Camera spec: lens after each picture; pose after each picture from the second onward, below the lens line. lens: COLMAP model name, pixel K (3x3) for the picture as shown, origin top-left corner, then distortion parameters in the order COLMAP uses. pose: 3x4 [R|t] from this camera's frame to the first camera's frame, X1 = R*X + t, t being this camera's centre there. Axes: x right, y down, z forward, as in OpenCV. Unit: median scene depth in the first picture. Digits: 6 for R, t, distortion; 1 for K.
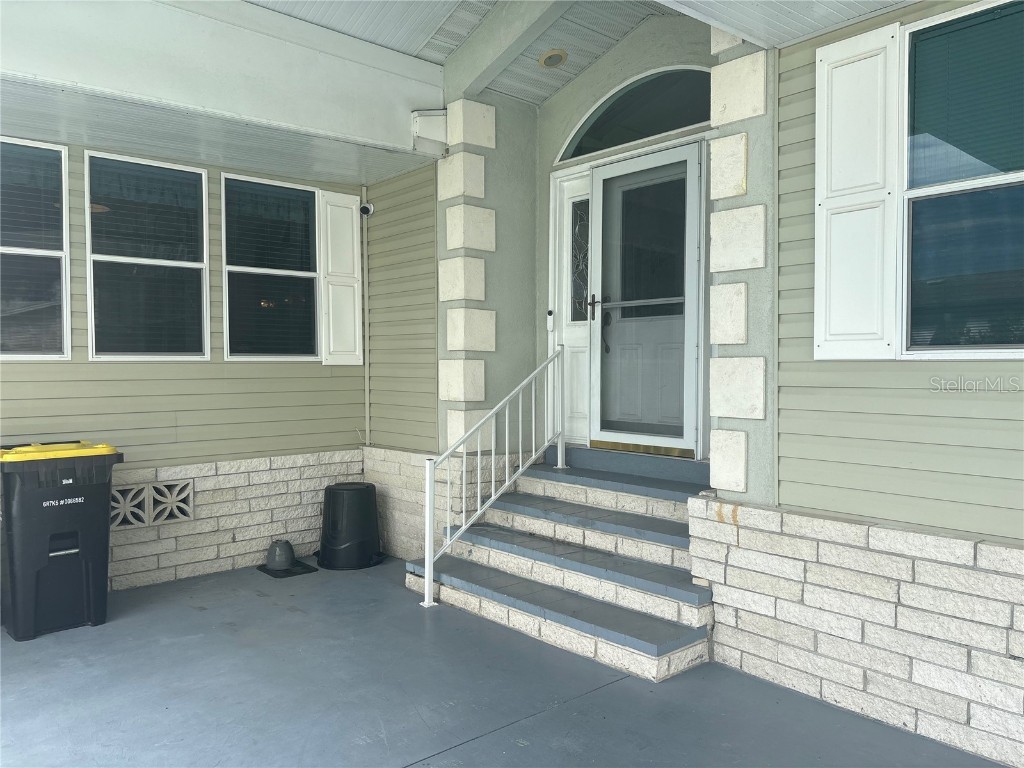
lens RADIAL K [[779.3, 0, 508.6], [0, 779.3, 381.4], [0, 0, 1]] dist [0.031233, -0.039433]
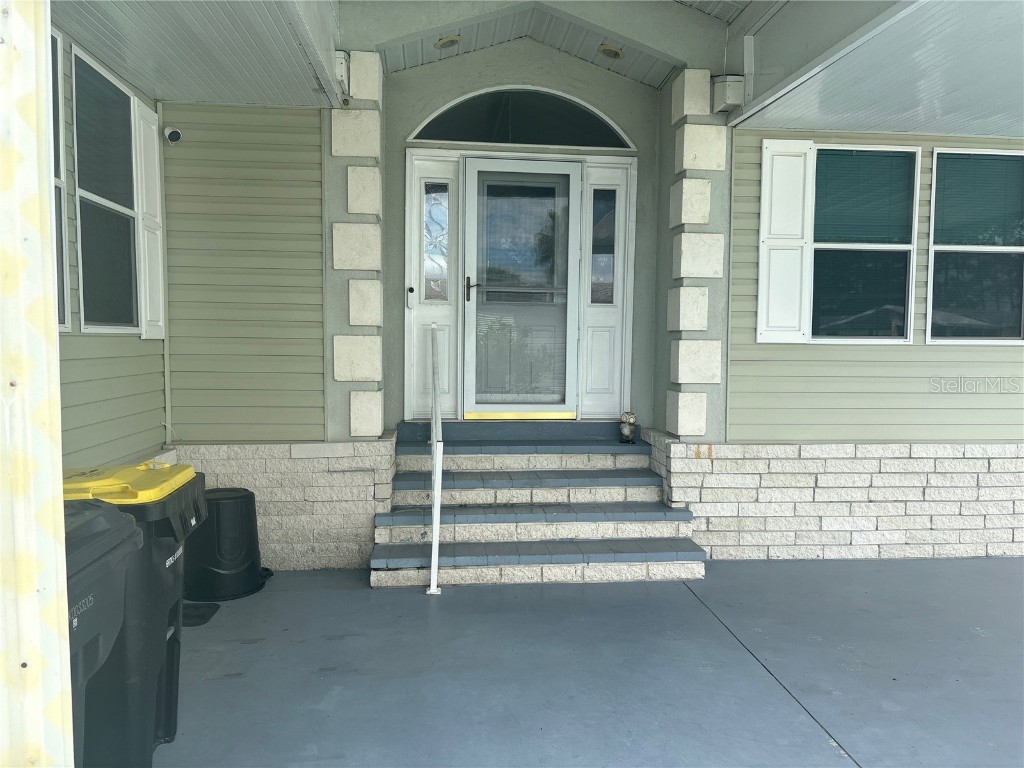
lens RADIAL K [[779.3, 0, 519.7], [0, 779.3, 384.6], [0, 0, 1]] dist [0.031233, -0.039433]
pose [[0.569332, -0.035452, 0.821343, -0.910414], [0.005371, 0.999209, 0.039406, -0.006955], [-0.822090, -0.018023, 0.569072, 0.409623]]
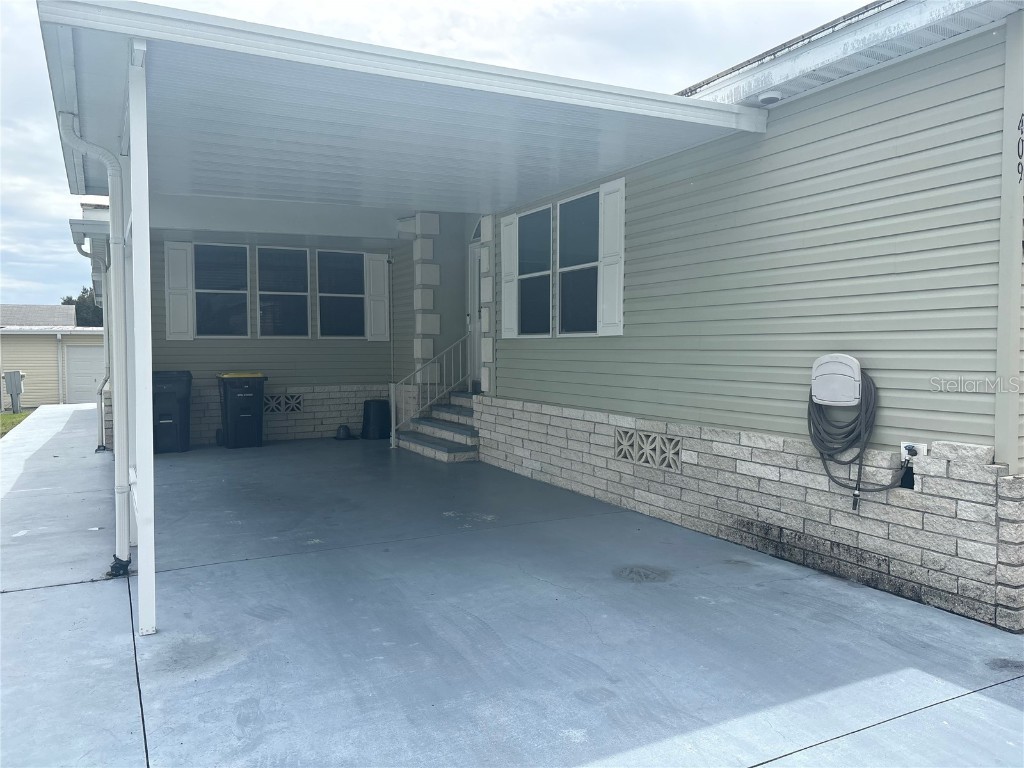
lens RADIAL K [[779.3, 0, 514.7], [0, 779.3, 385.3], [0, 0, 1]] dist [0.031233, -0.039433]
pose [[0.973769, 0.014087, -0.227101, 0.818288], [-0.007110, 0.999478, 0.031508, 0.037119], [0.227426, -0.029067, 0.973361, -1.204208]]
